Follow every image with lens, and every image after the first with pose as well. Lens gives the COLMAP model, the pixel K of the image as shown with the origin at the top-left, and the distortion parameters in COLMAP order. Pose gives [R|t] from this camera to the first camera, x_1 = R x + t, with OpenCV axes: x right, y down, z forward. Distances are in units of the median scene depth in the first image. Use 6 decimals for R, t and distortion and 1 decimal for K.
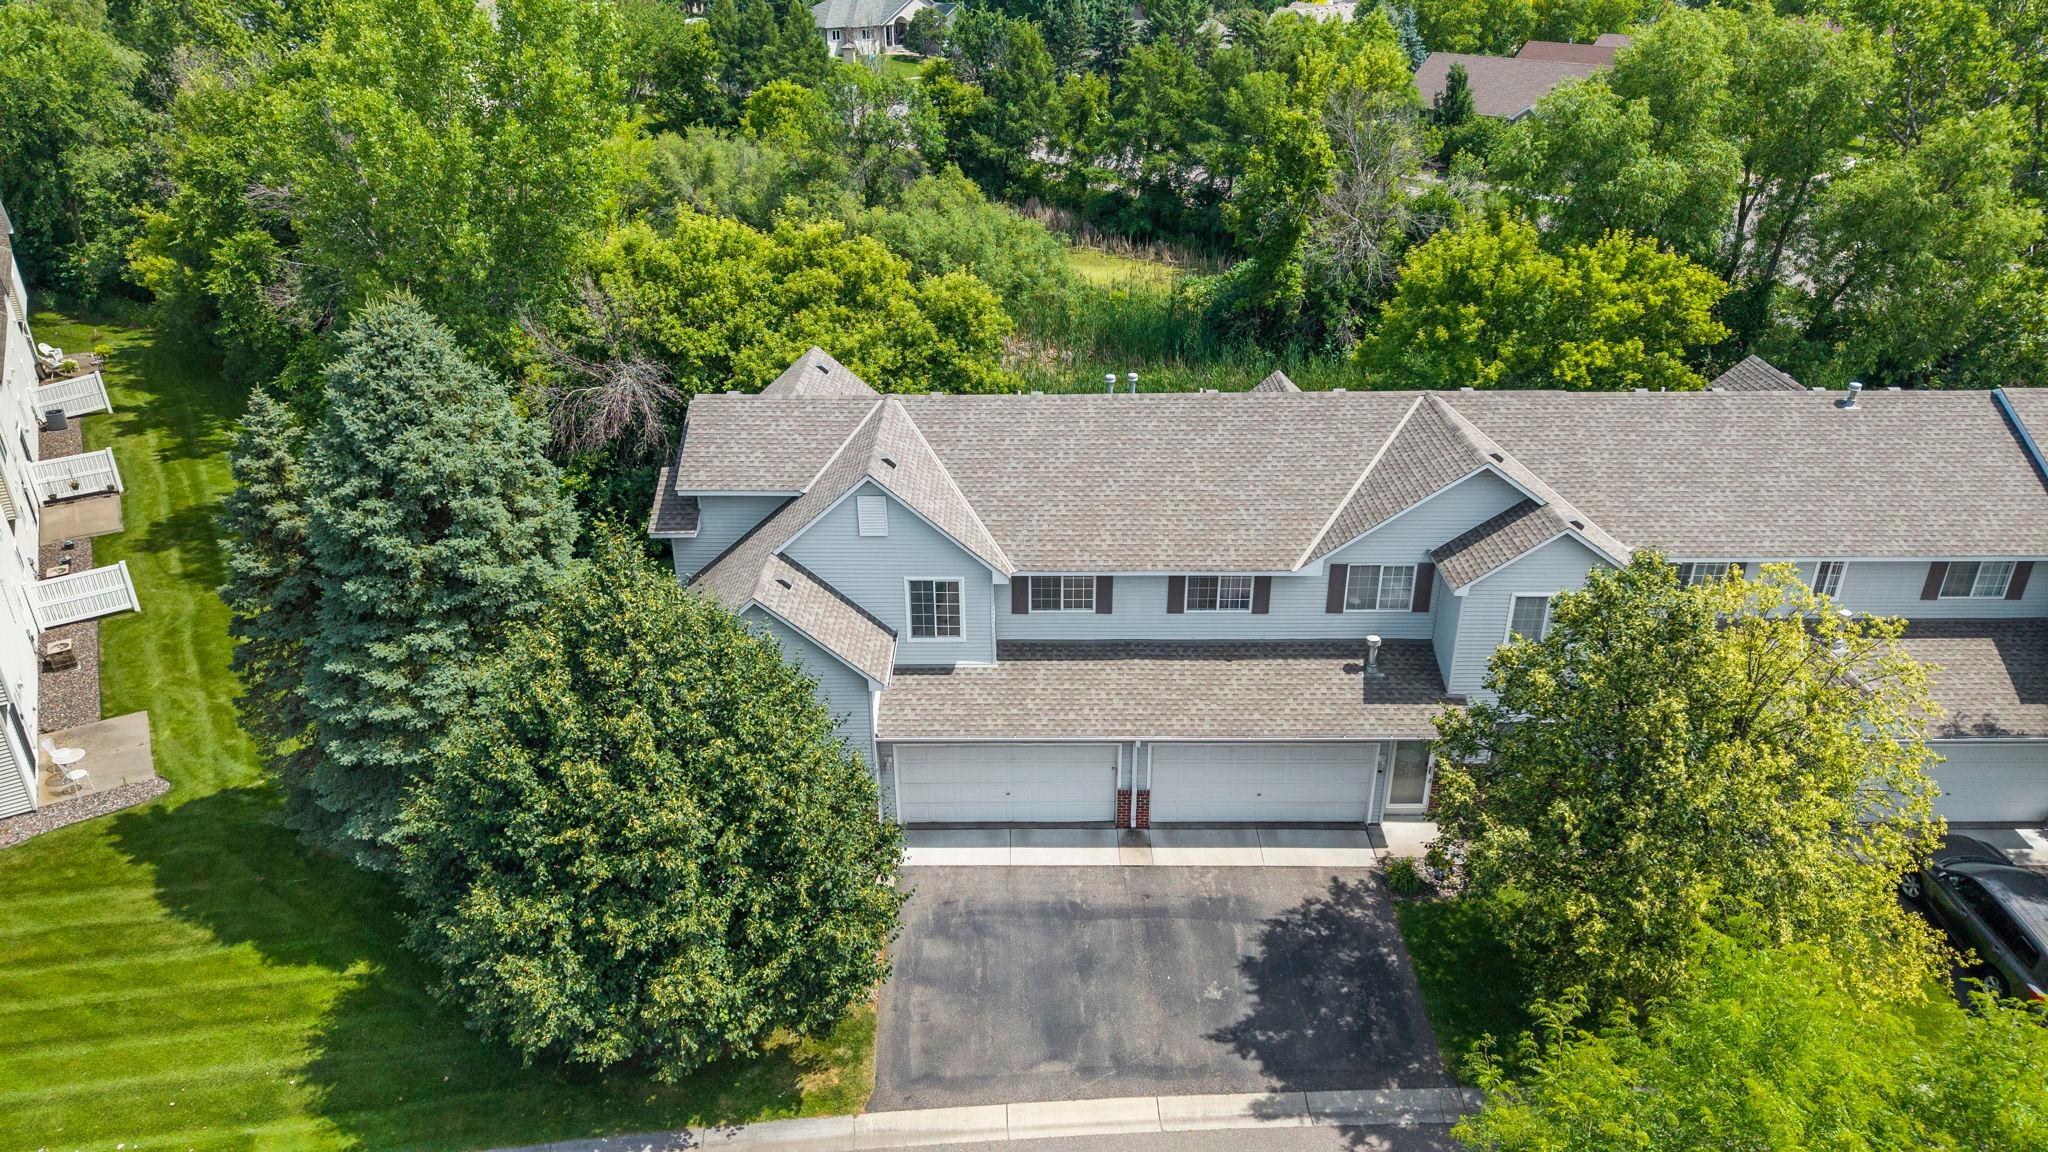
lens RADIAL K [[1385.9, 0, 1030.1], [0, 1385.9, 571.9], [0, 0, 1]] dist [0.042518, -0.026813]
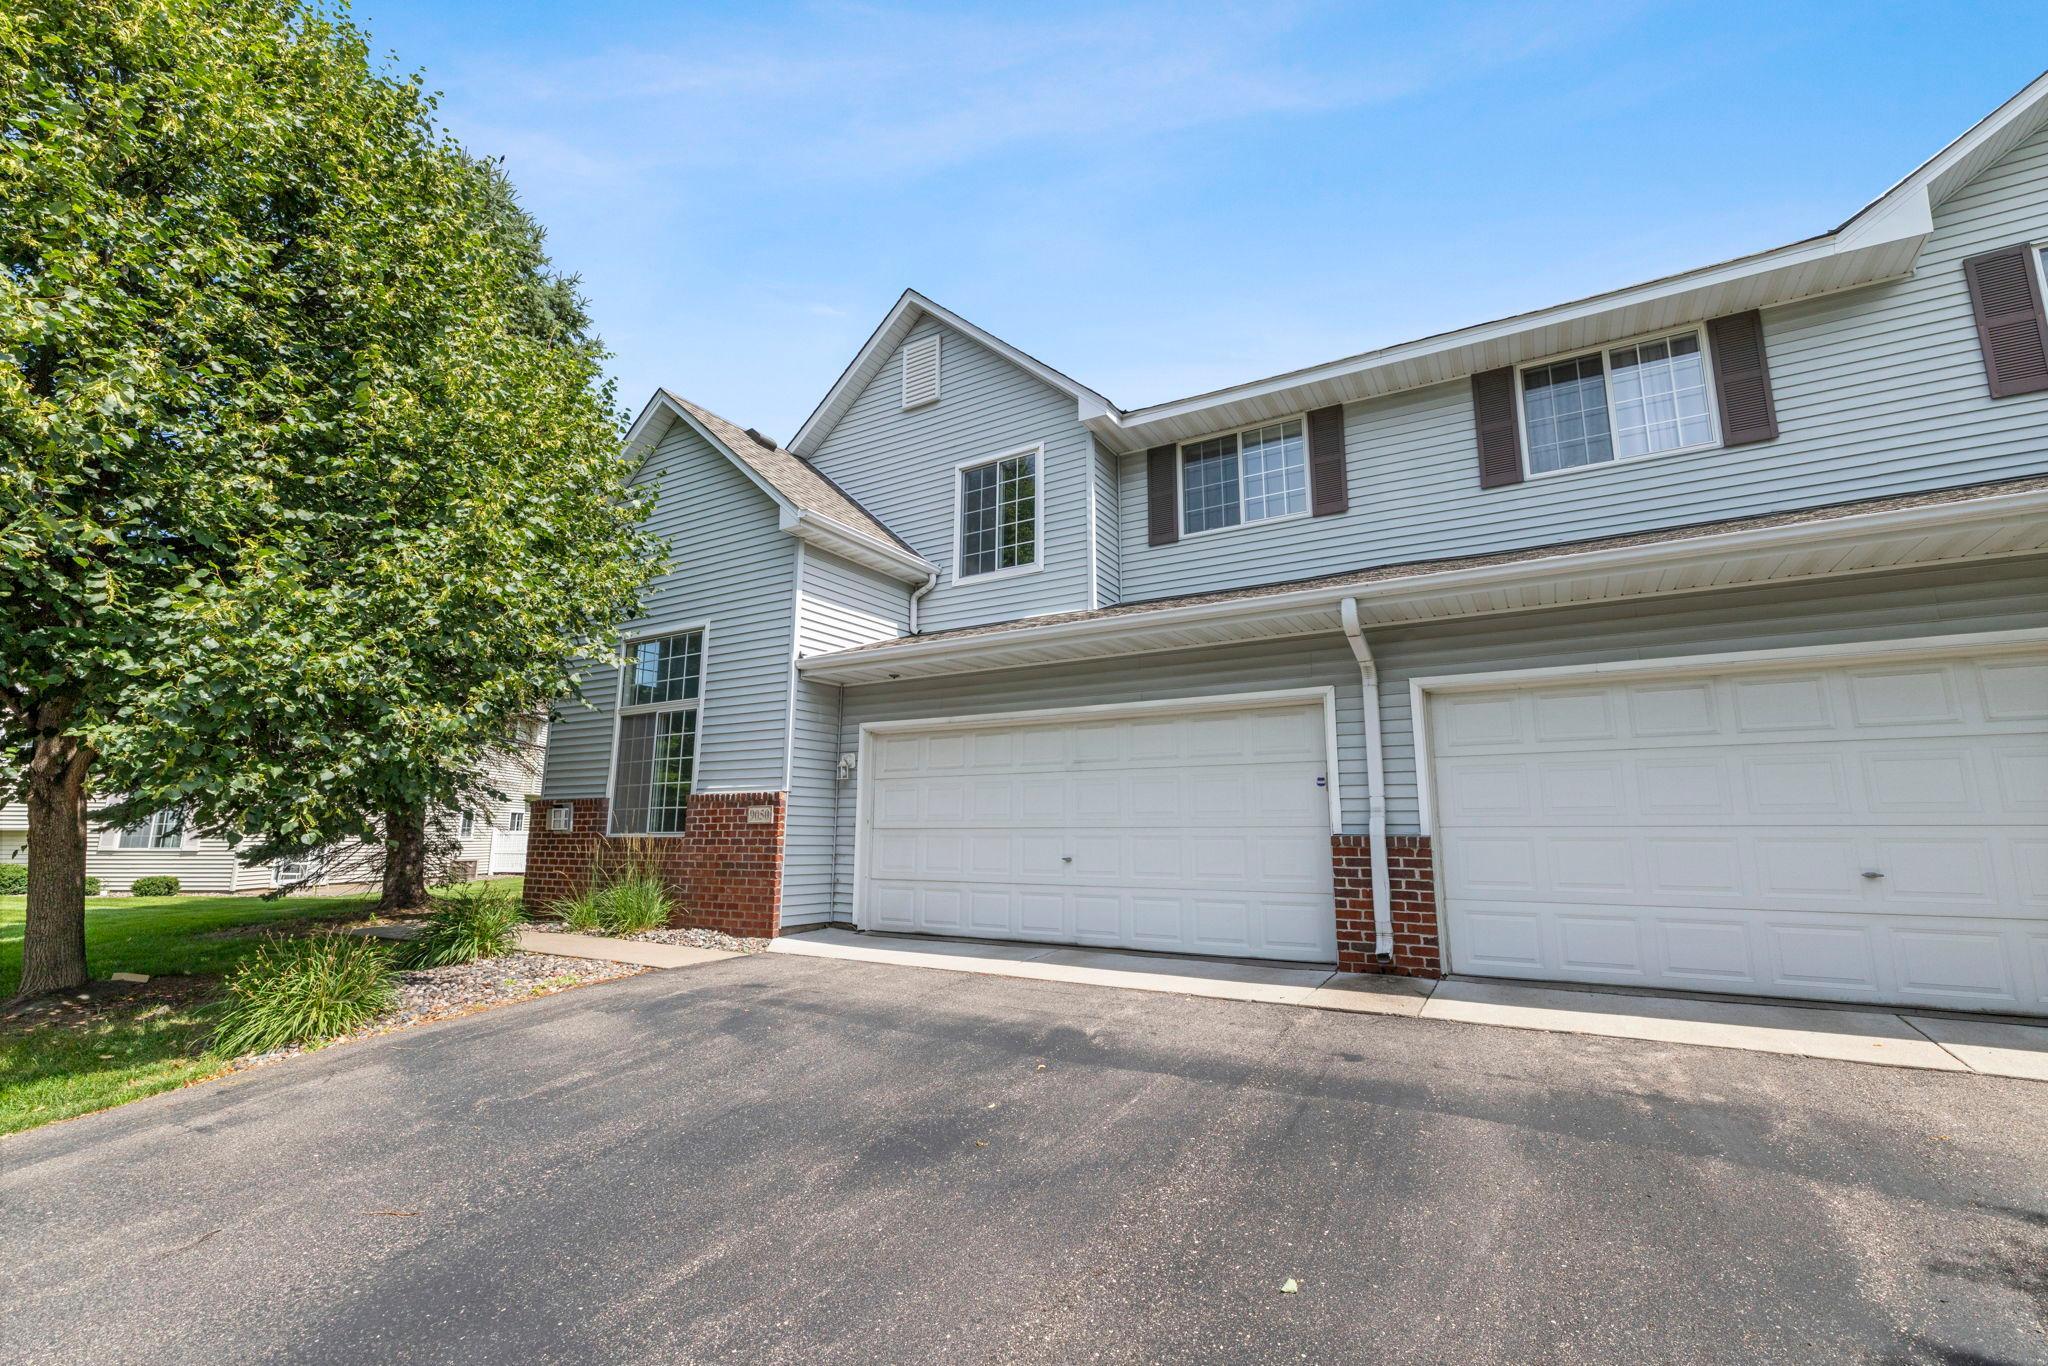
lens RADIAL K [[888.4, 0, 1021.3], [0, 888.4, 681.0], [0, 0, 1]] dist [0.037349, 0.000853]
pose [[0.849310, -0.089862, -0.520189, 0.120791], [-0.240676, 0.811118, -0.533070, 0.271167], [0.469837, 0.577939, 0.667263, 0.804422]]
